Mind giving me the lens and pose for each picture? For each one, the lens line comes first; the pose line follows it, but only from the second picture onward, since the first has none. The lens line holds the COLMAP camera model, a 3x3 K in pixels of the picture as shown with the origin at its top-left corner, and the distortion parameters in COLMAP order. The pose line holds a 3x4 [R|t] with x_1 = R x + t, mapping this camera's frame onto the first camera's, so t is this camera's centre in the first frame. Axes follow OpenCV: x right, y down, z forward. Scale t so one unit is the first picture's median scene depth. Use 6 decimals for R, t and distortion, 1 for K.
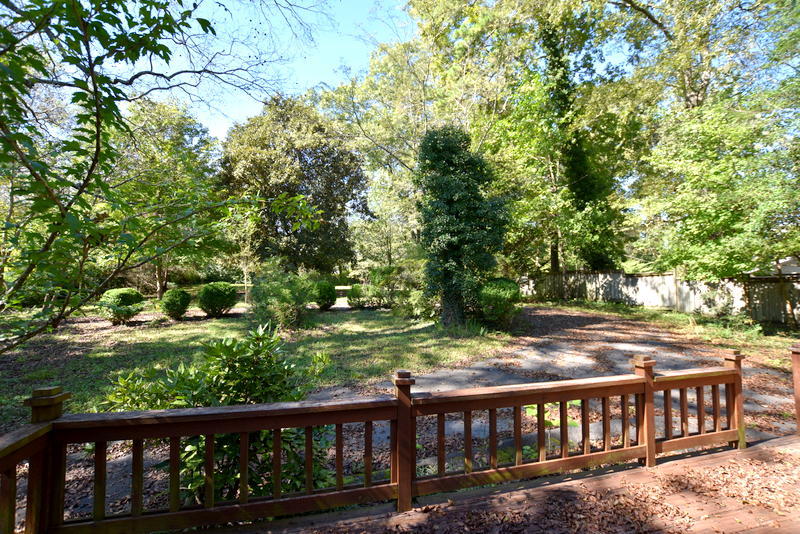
lens RADIAL K [[350.6, 0, 400.0], [0, 350.6, 267.0], [0, 0, 1]] dist [-0.026779, 0.000785]
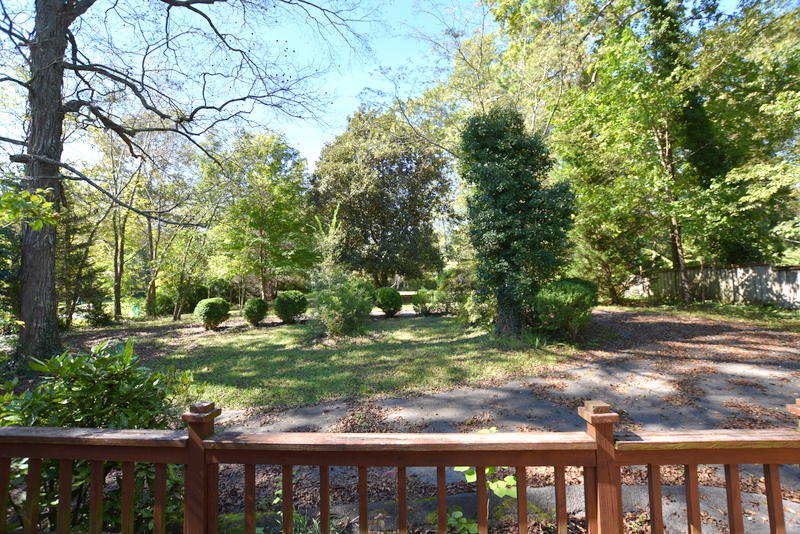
lens RADIAL K [[350.6, 0, 400.0], [0, 350.6, 267.0], [0, 0, 1]] dist [-0.026779, 0.000785]
pose [[0.952218, -0.042598, -0.302434, 0.122453], [0.038749, 0.999074, -0.018717, 0.003027], [0.302951, 0.006103, 0.952986, 0.067903]]
